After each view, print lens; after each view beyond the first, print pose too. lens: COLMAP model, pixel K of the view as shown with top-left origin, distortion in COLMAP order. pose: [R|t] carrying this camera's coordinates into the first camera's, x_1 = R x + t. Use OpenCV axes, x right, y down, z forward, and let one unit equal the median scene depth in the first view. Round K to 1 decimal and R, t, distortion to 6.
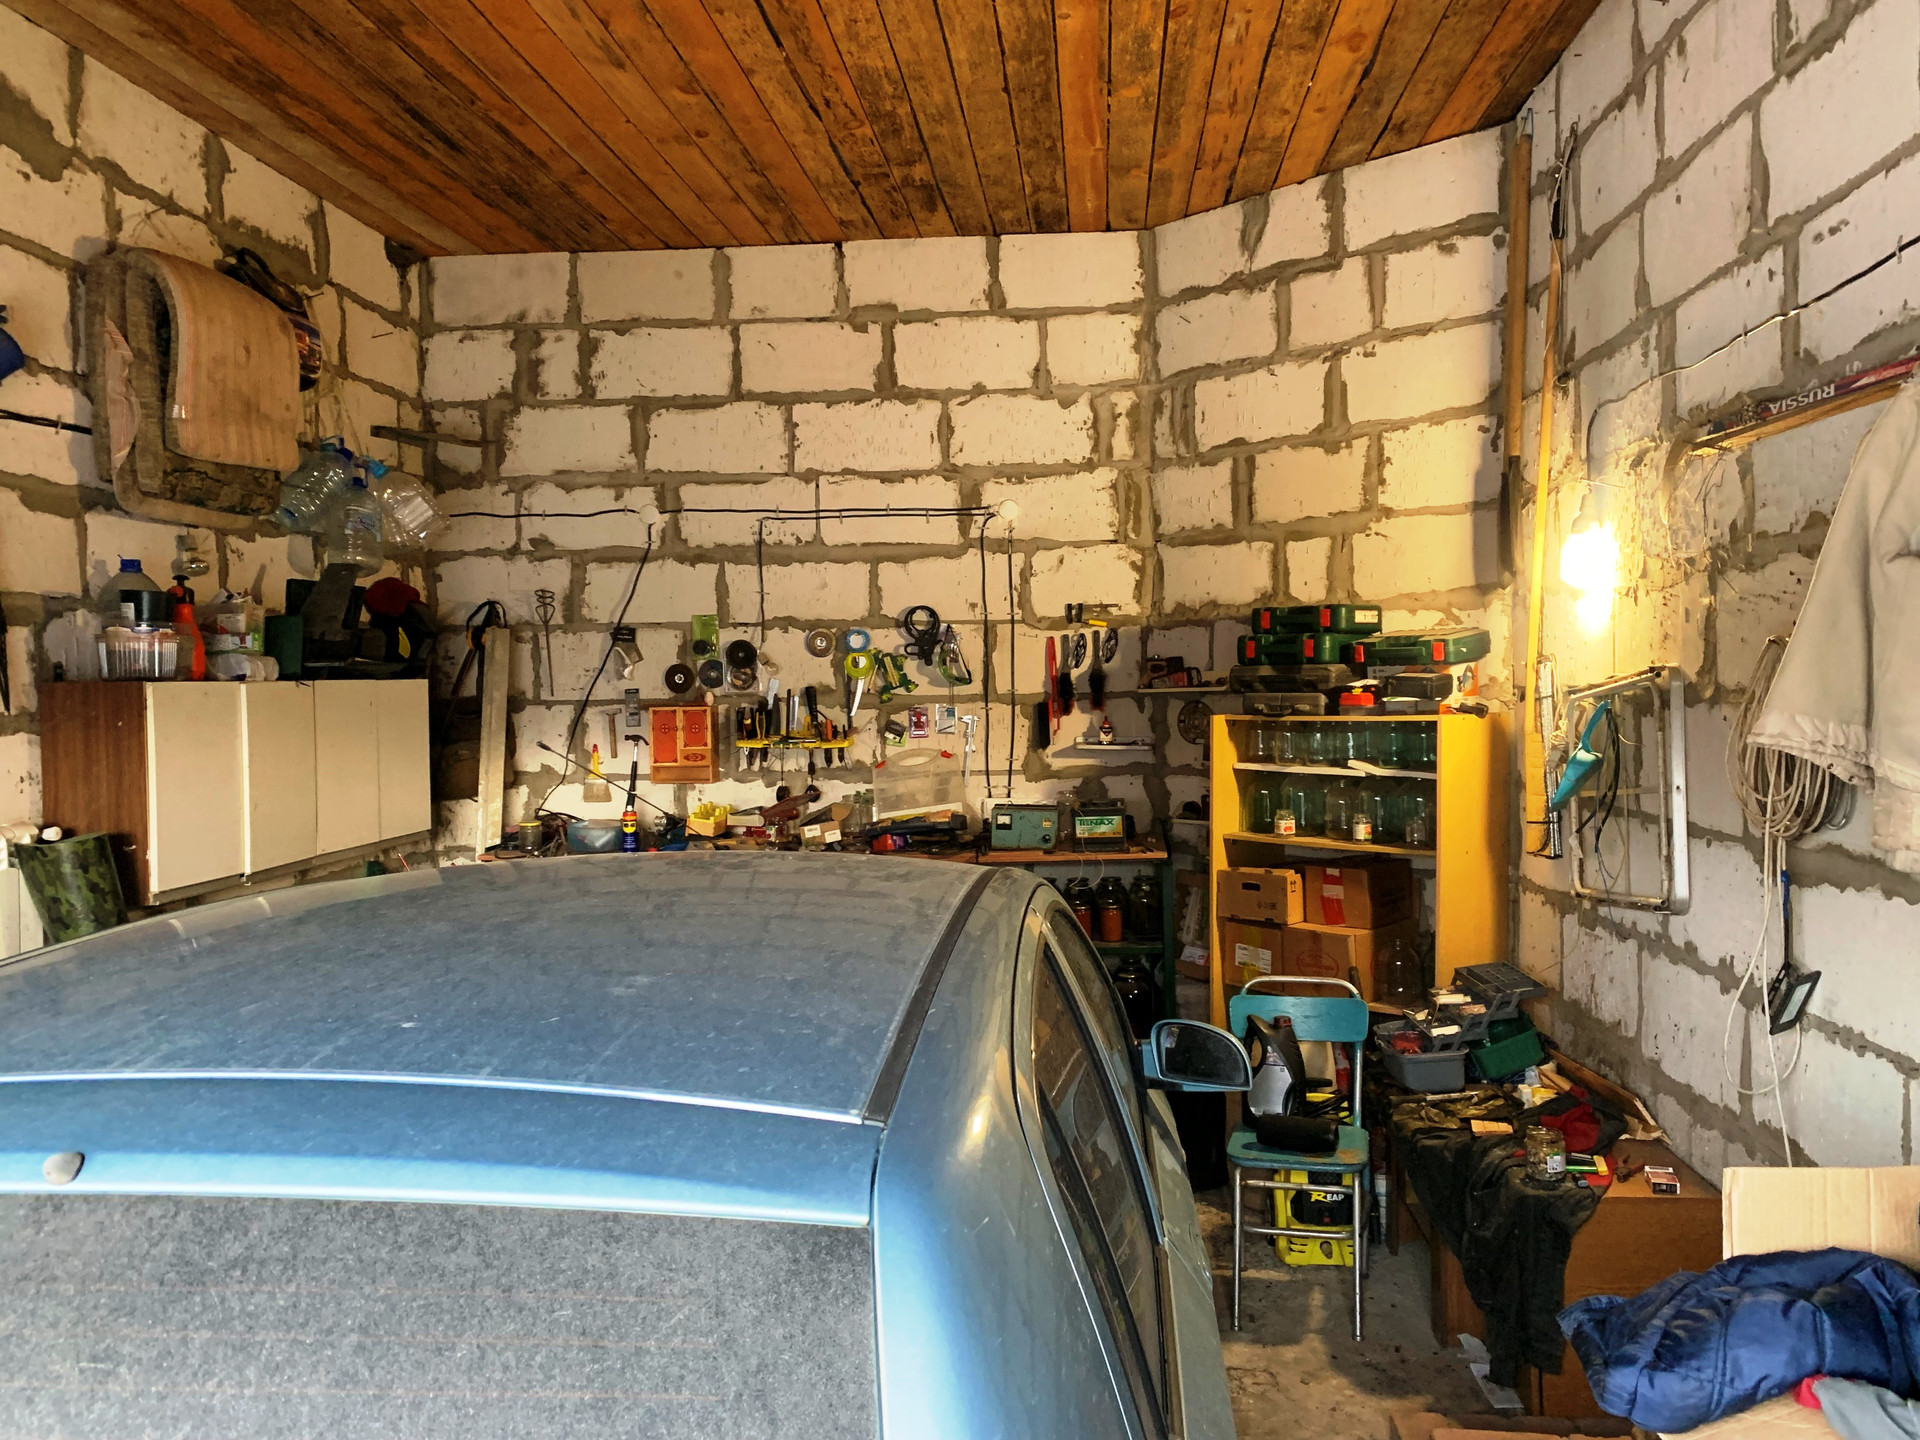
lens RADIAL K [[1461.0, 0, 957.9], [0, 1461.0, 718.6], [0, 0, 1]] dist [-0.010510, -0.001194]
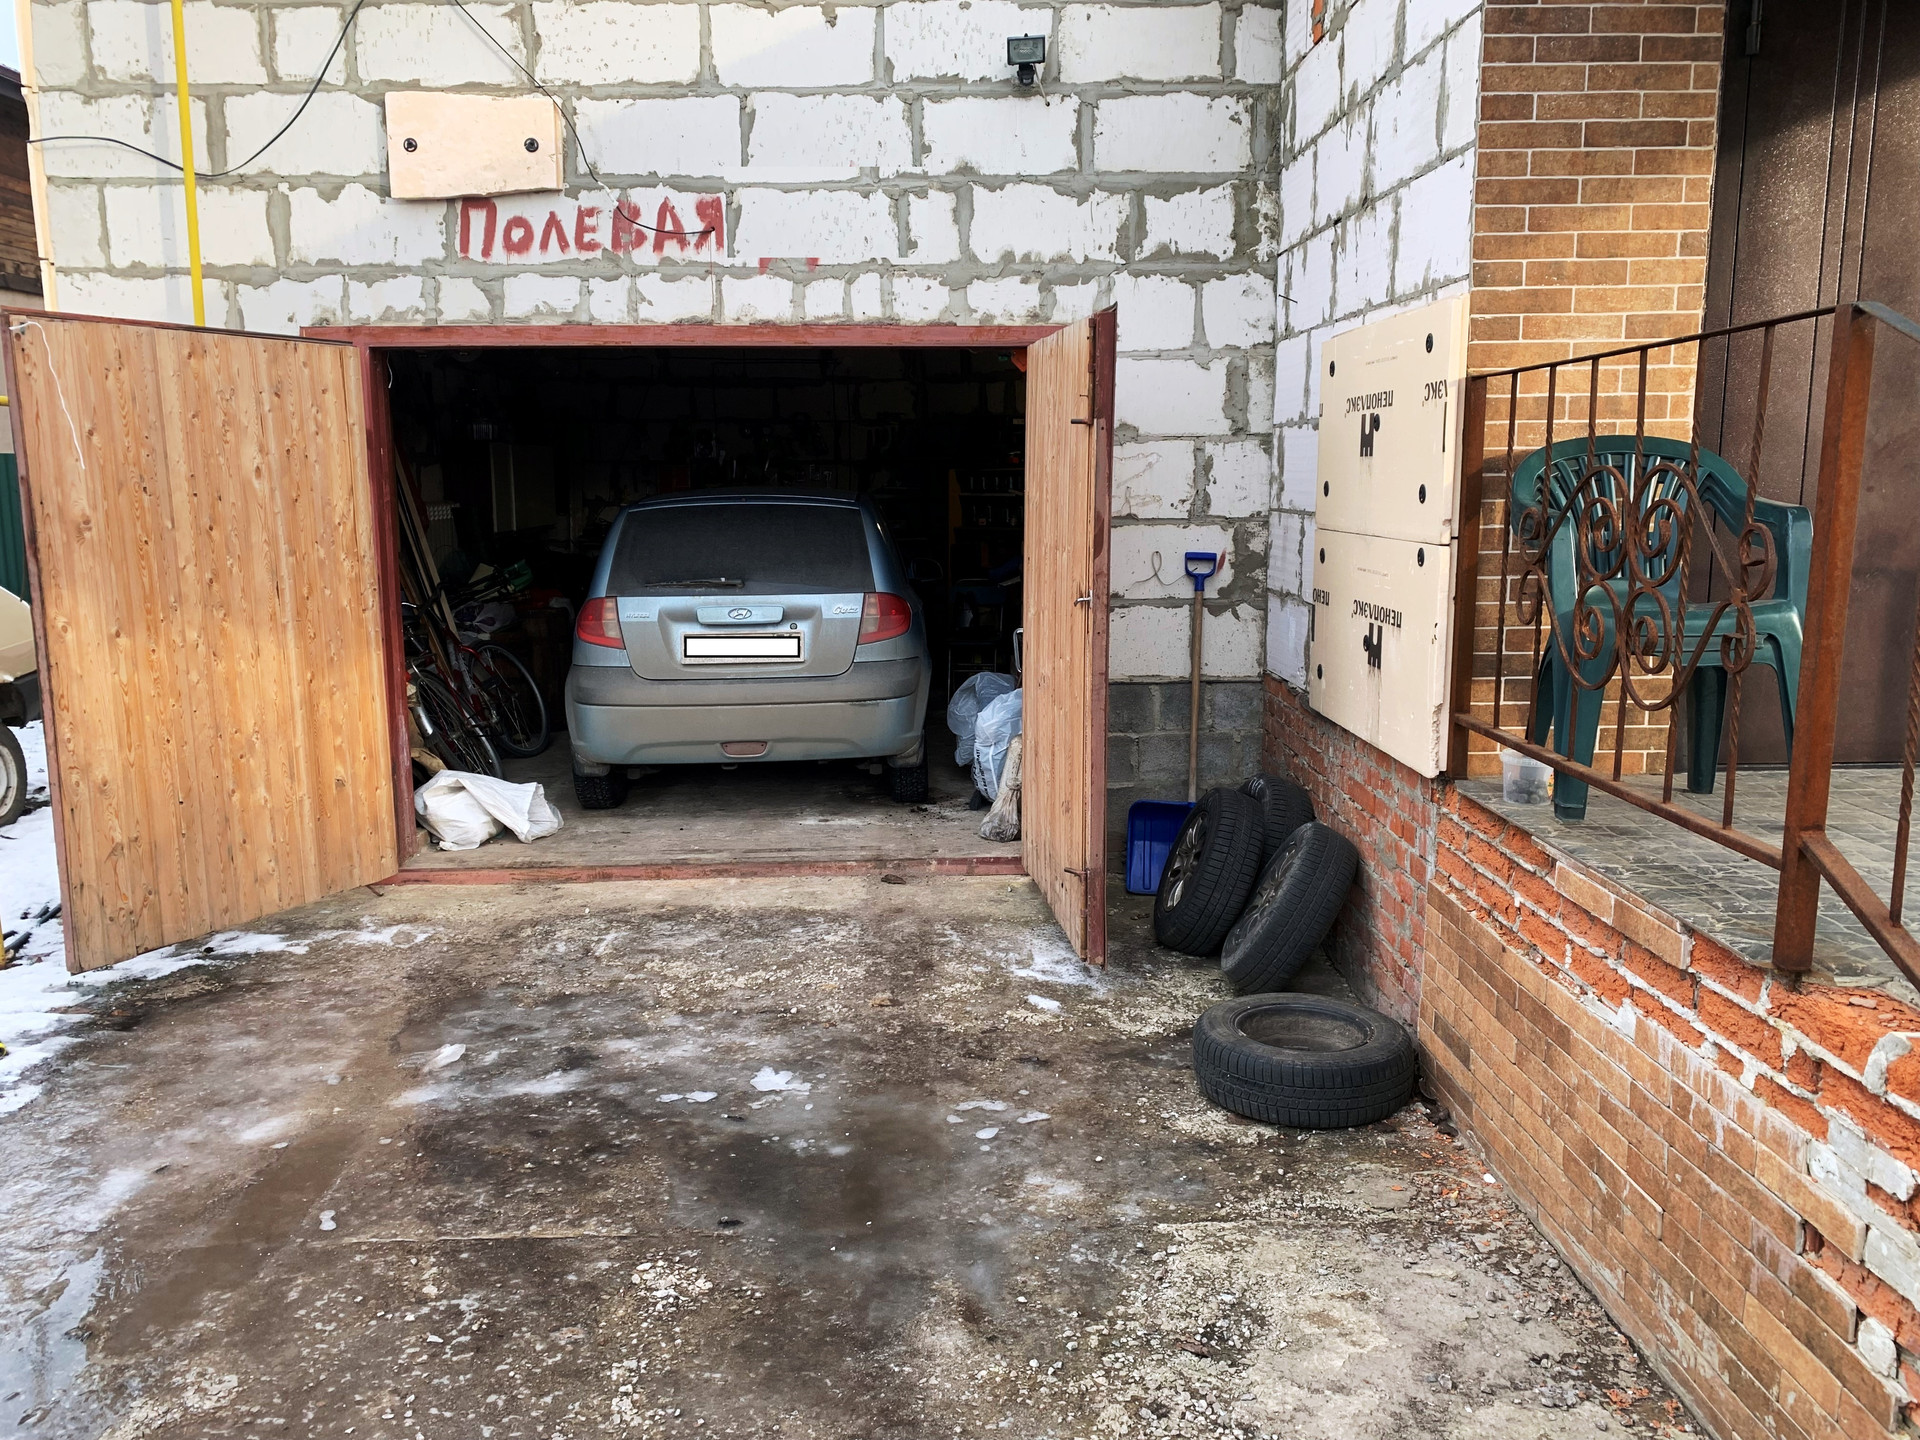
lens RADIAL K [[1461.0, 0, 962.7], [0, 1461.0, 723.0], [0, 0, 1]] dist [-0.010510, -0.001194]
pose [[0.990920, -0.012106, 0.133908, -0.075347], [-0.005927, 0.991037, 0.133453, 0.067302], [-0.134324, -0.133035, 0.981967, -0.932205]]
